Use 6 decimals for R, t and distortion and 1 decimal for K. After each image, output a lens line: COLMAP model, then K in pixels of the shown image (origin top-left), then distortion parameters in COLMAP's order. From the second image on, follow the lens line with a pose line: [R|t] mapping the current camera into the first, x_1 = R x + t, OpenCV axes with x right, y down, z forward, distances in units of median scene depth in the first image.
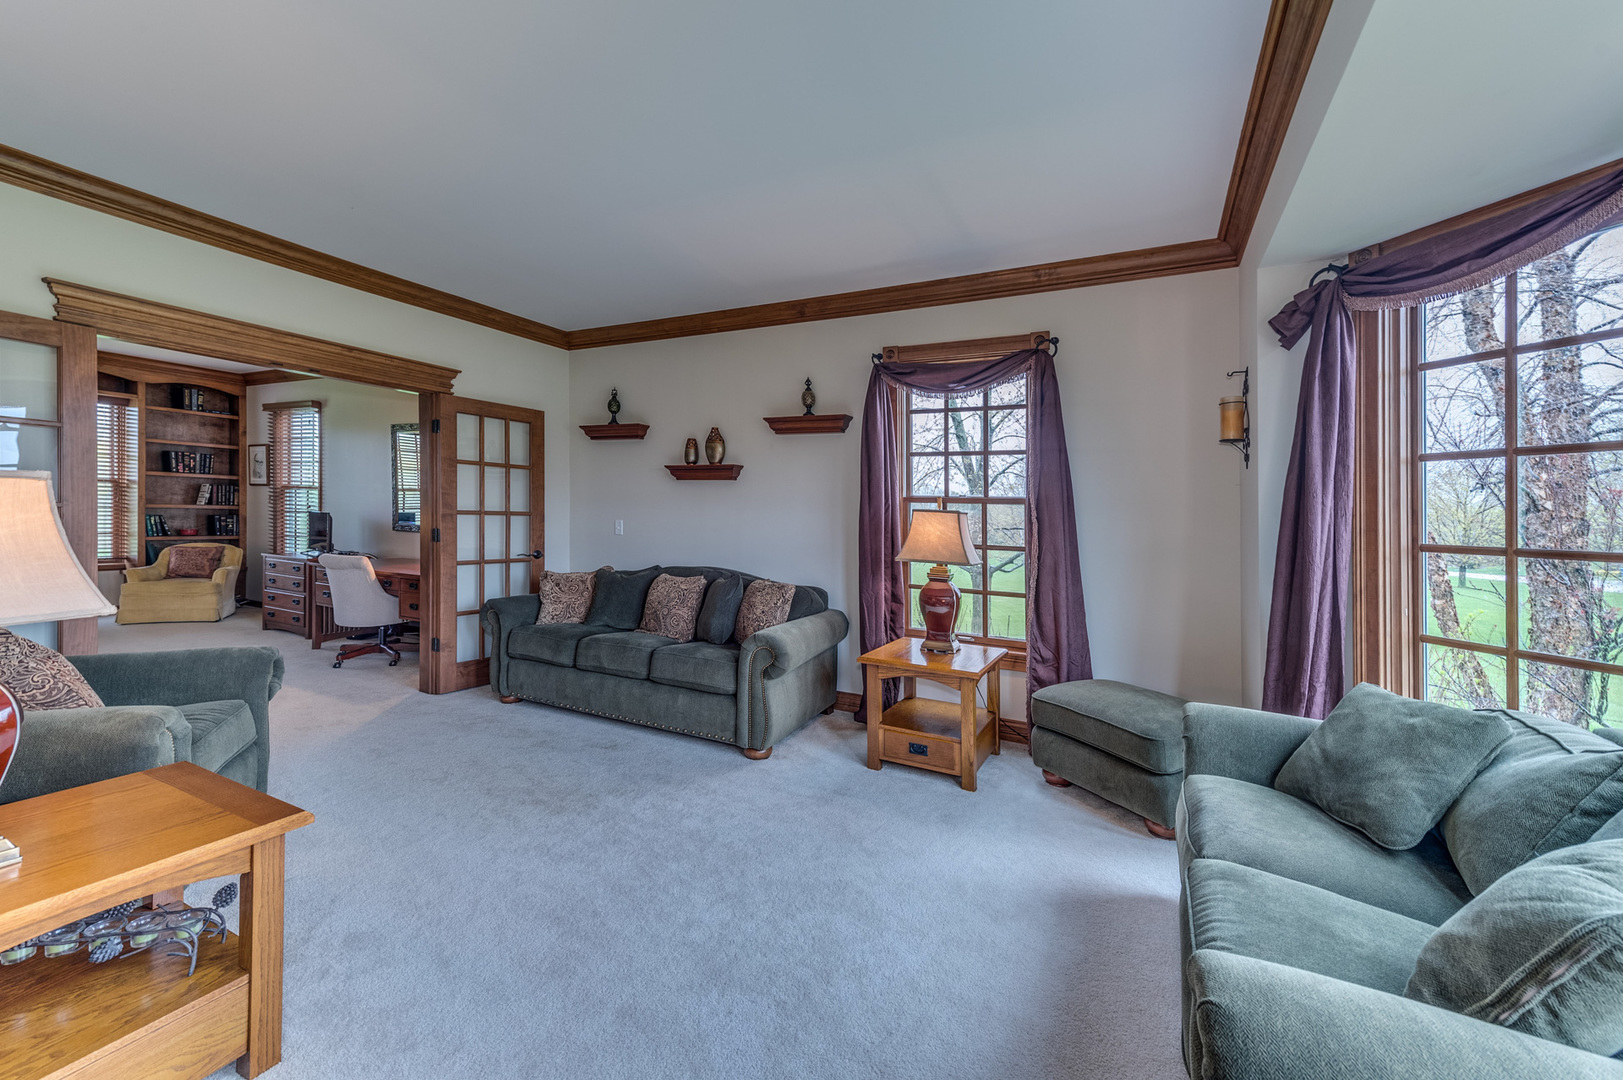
lens RADIAL K [[649.1, 0, 820.6], [0, 649.1, 517.3], [0, 0, 1]] dist [0.016036, -0.000055]
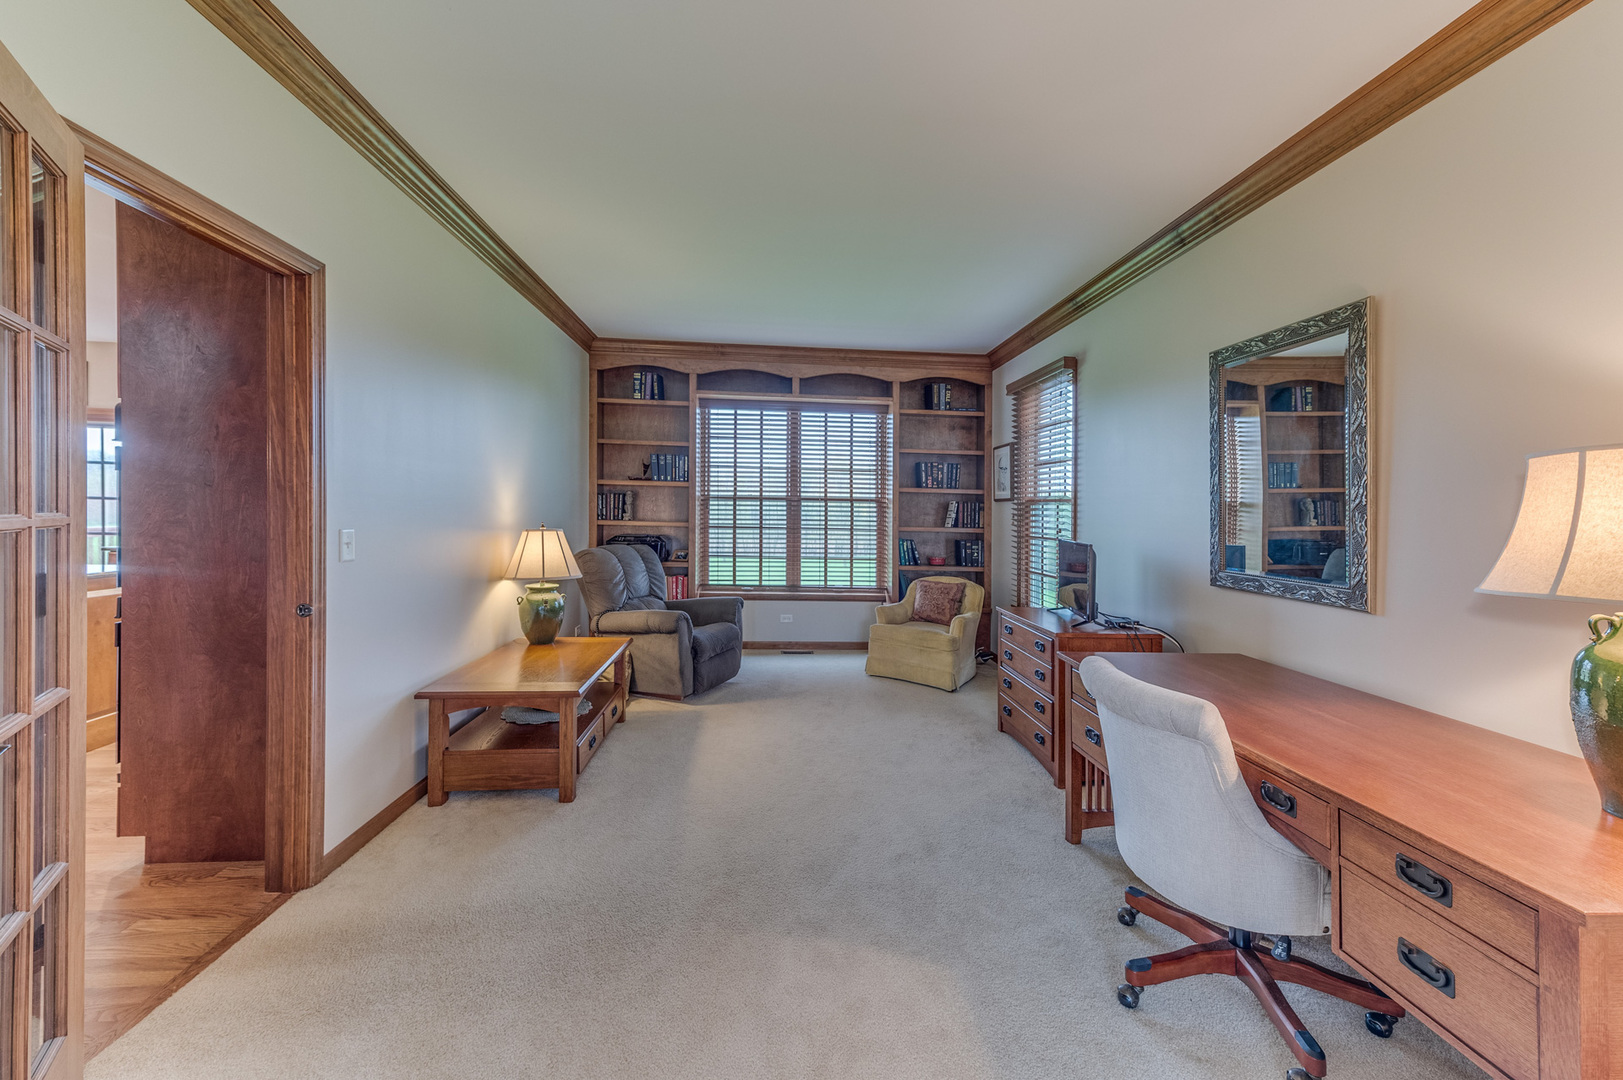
lens RADIAL K [[649.1, 0, 820.6], [0, 649.1, 517.3], [0, 0, 1]] dist [0.016036, -0.000055]
pose [[0.528004, -0.011504, -0.849164, -0.359443], [-0.011716, 0.999714, -0.020829, -0.013258], [0.849161, 0.020947, 0.527718, 0.460525]]
